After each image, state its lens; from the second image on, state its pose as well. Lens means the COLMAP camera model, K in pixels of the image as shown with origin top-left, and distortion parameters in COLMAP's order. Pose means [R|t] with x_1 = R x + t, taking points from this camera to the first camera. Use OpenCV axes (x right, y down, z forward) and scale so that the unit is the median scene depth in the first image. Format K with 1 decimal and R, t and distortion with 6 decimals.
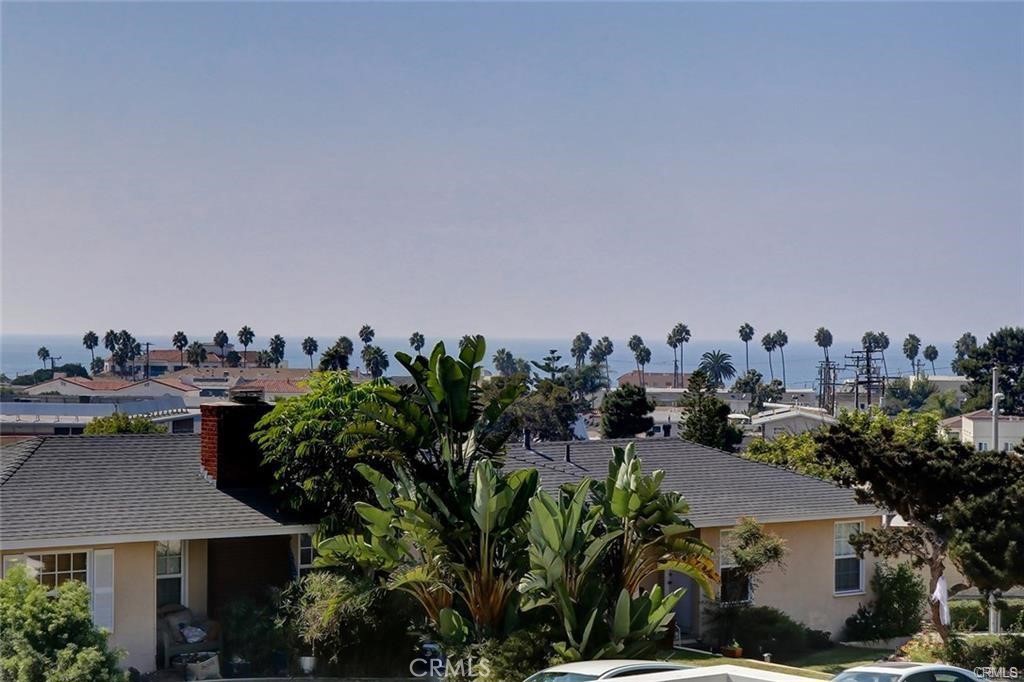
lens RADIAL K [[2304.1, 0, 512.0], [0, 2304.1, 341.0], [0, 0, 1]] dist [0.001918, -0.053911]
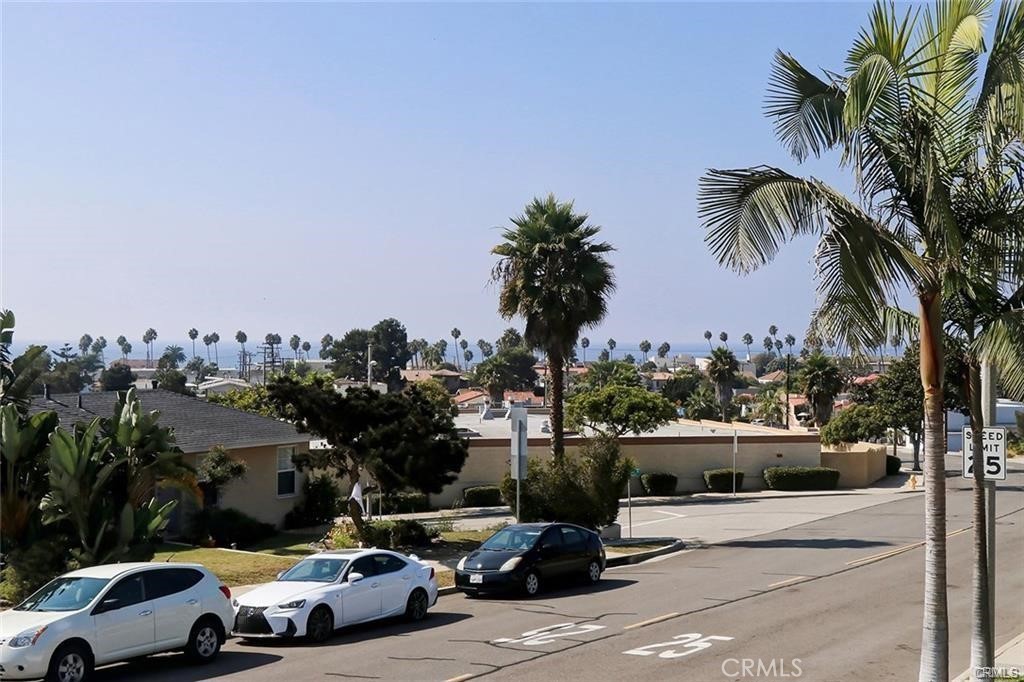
lens RADIAL K [[1372.5, 0, 512.0], [0, 1372.5, 341.0], [0, 0, 1]] dist [0.071788, -0.056203]
pose [[0.946113, -0.003942, 0.323813, 0.001678], [0.003739, 0.999992, 0.001249, 0.013351], [-0.323815, 0.000029, 0.946120, 0.155792]]
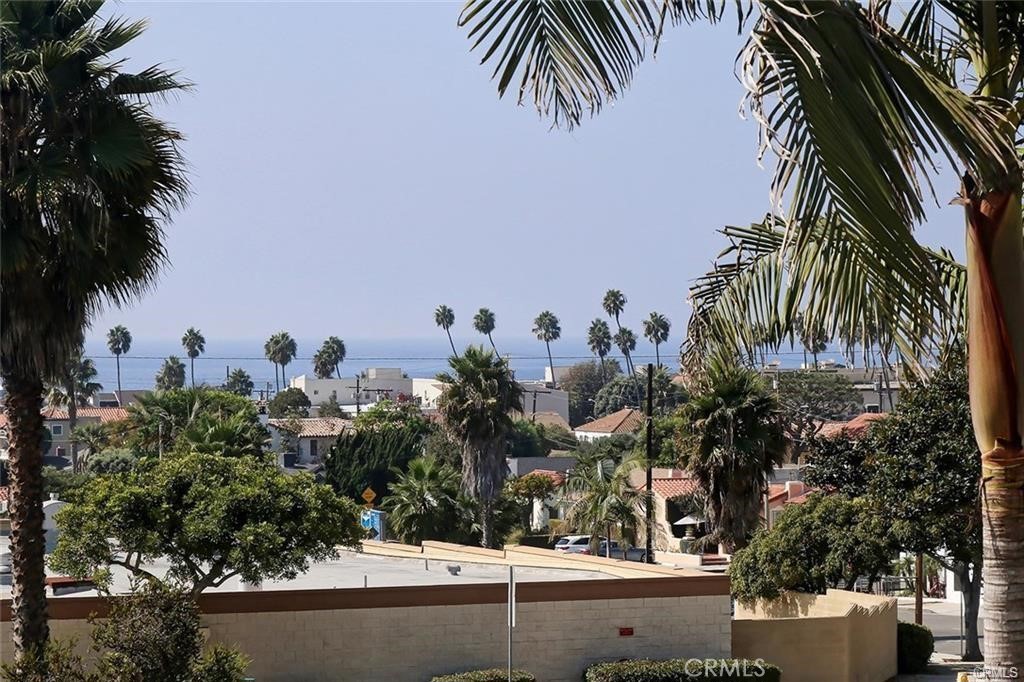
lens RADIAL K [[3648.7, 0, 512.0], [0, 3648.7, 341.0], [0, 0, 1]] dist [-0.074765, -0.359050]
pose [[0.882468, -0.014029, 0.470163, 0.011987], [0.013641, 0.999898, 0.004233, 0.013748], [-0.470174, 0.002678, 0.882570, 0.168829]]
